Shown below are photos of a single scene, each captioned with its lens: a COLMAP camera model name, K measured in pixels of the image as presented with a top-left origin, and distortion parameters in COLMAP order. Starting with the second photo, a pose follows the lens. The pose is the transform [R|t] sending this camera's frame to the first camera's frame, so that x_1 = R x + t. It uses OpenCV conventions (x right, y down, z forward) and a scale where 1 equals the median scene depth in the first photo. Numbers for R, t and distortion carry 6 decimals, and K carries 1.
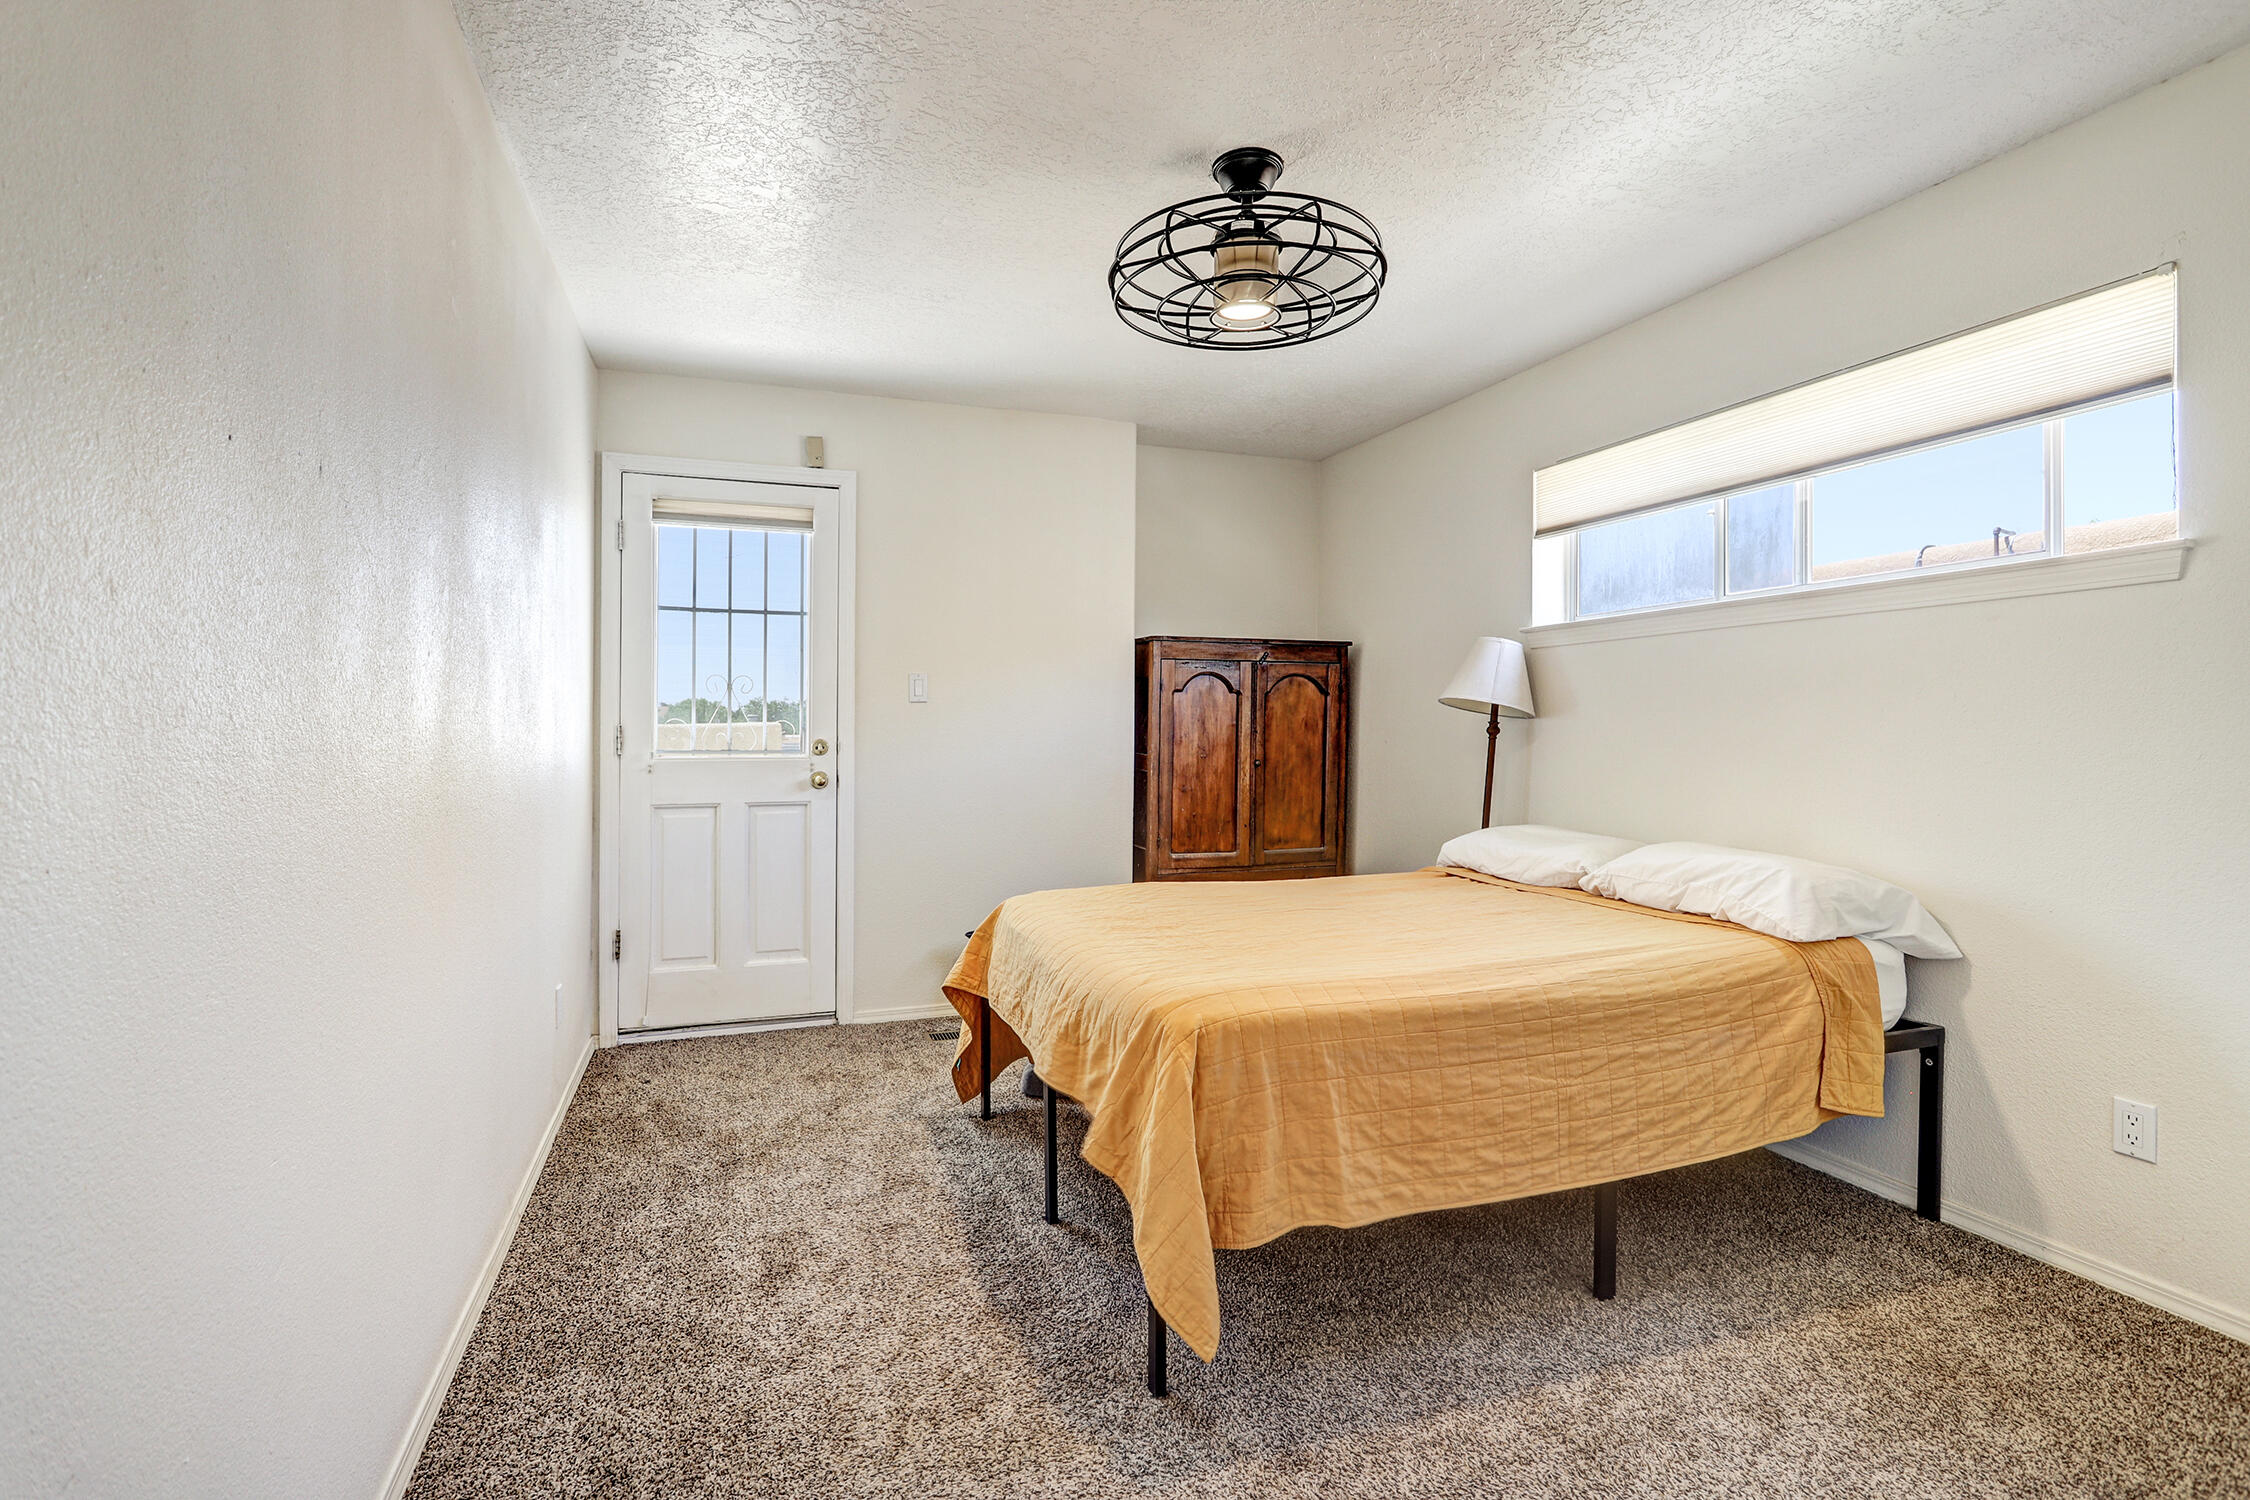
lens RADIAL K [[1074.6, 0, 1118.2], [0, 1074.6, 738.4], [0, 0, 1]] dist [-0.006379, -0.000759]
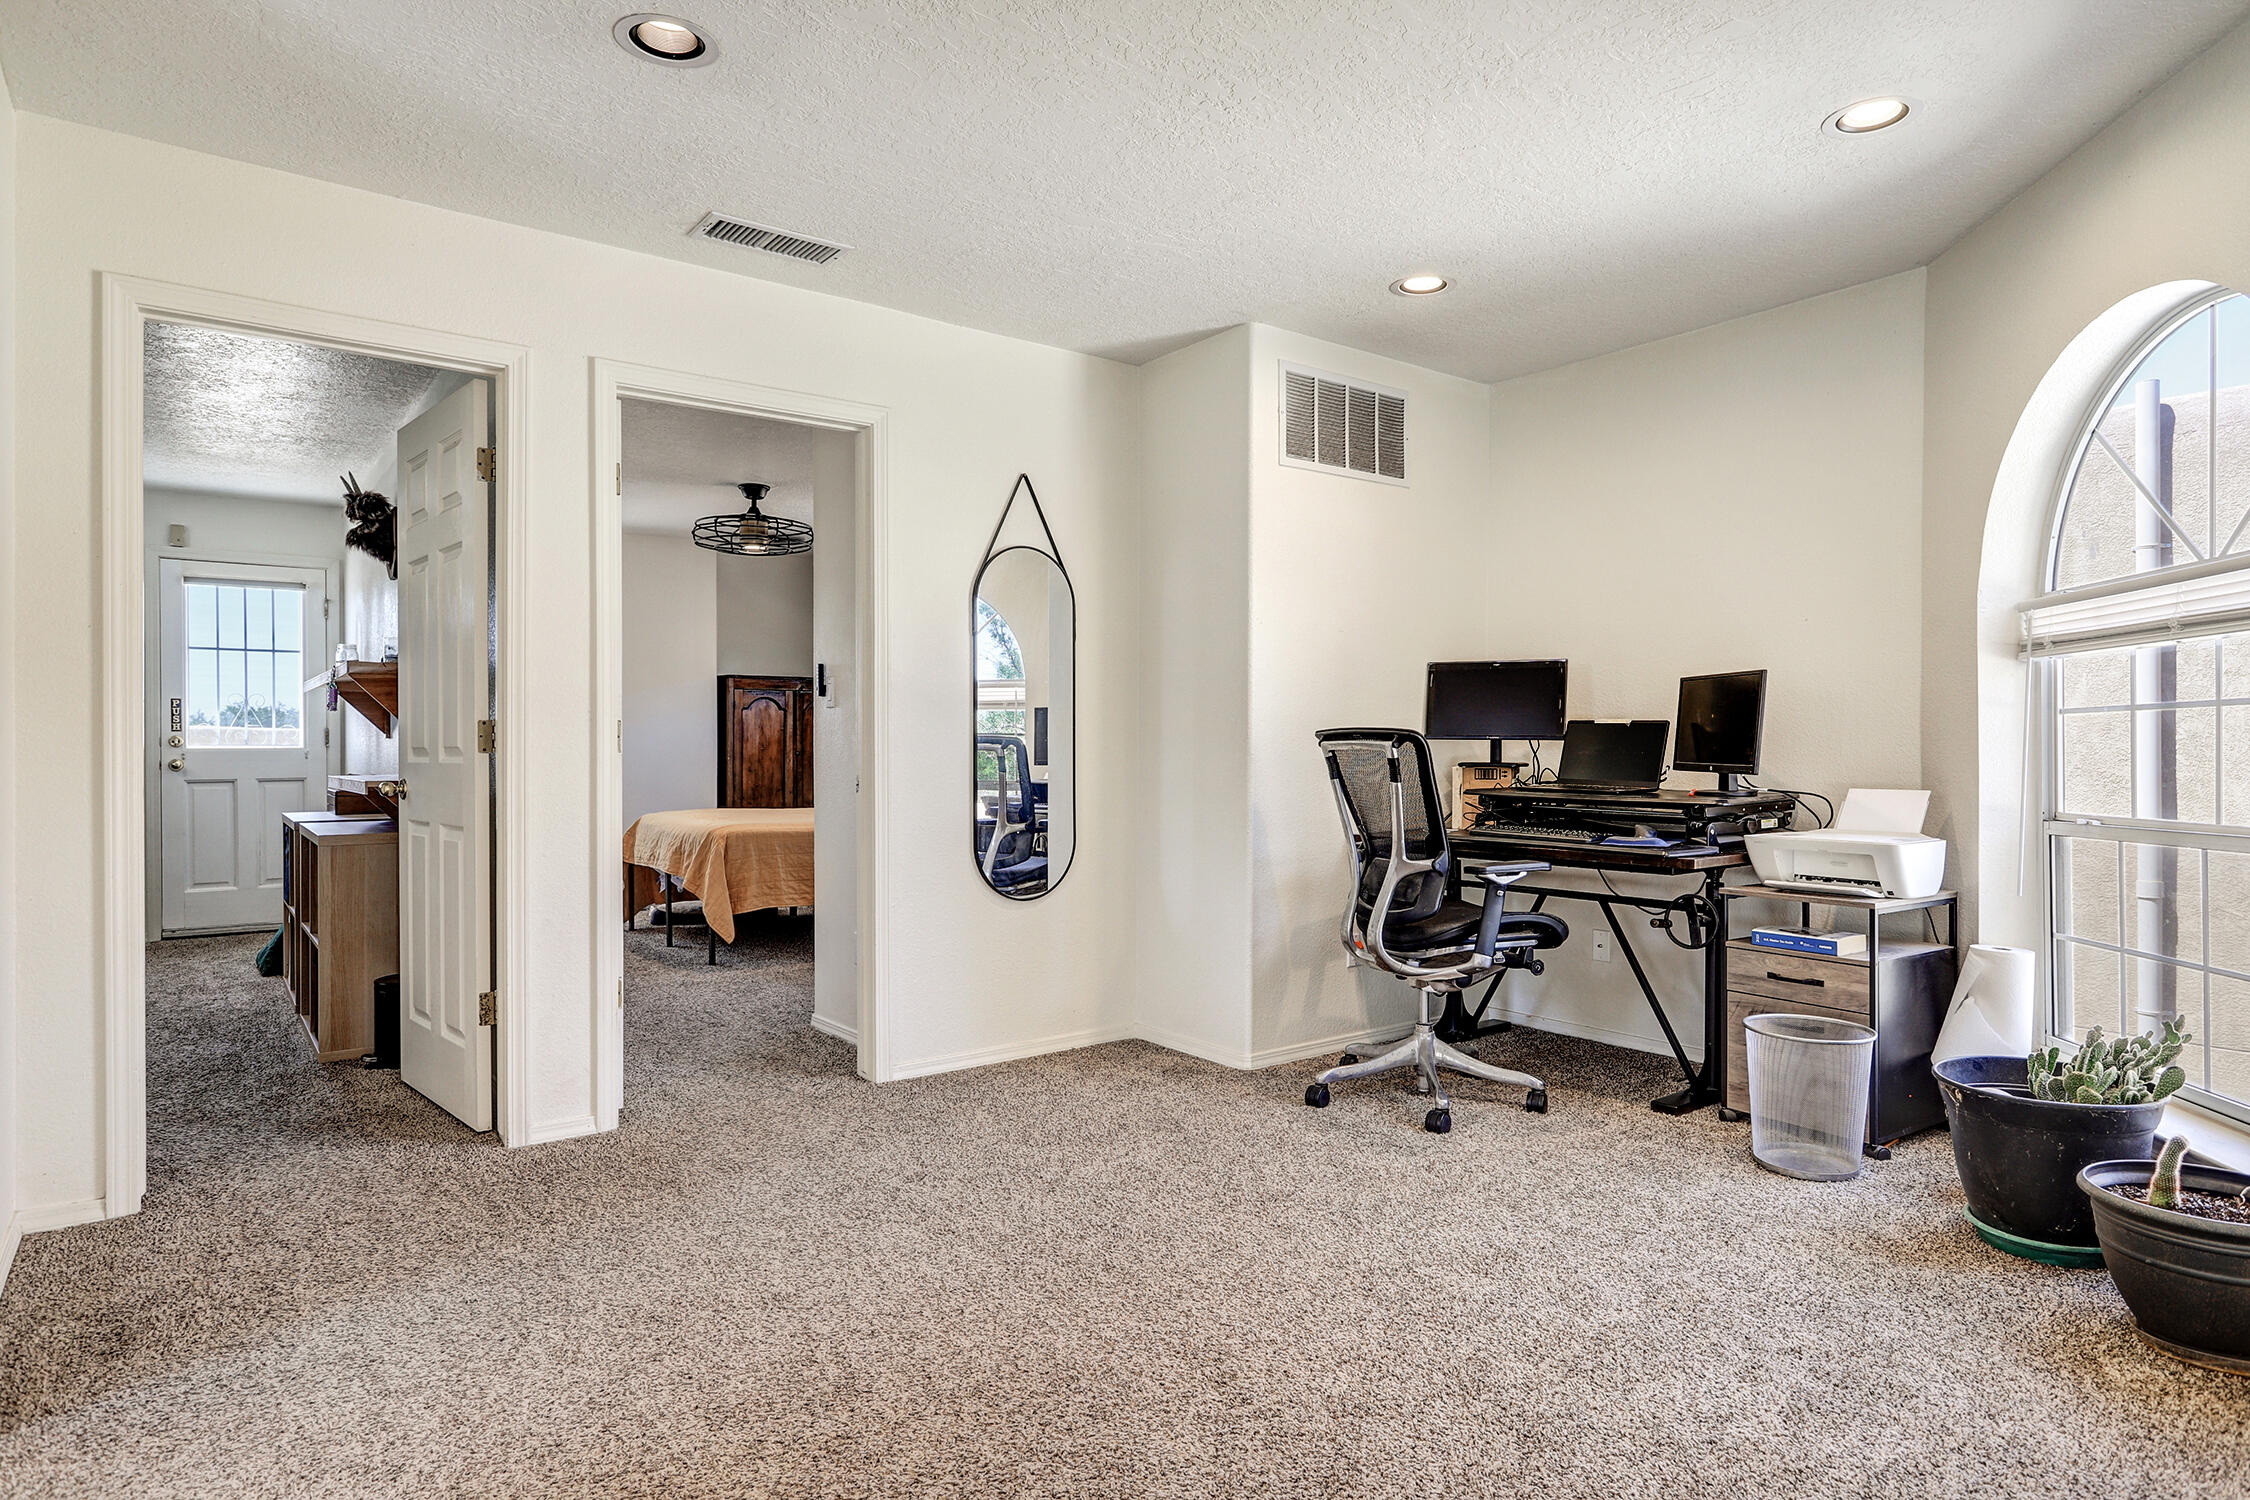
lens RADIAL K [[1294.7, 0, 1123.7], [0, 1294.7, 754.0], [0, 0, 1]] dist [0.002748, 0.001637]
pose [[0.958228, -0.008302, 0.285886, 0.043643], [0.008895, 0.999960, -0.000774, 0.031013], [-0.285868, 0.003285, 0.958263, -1.036524]]
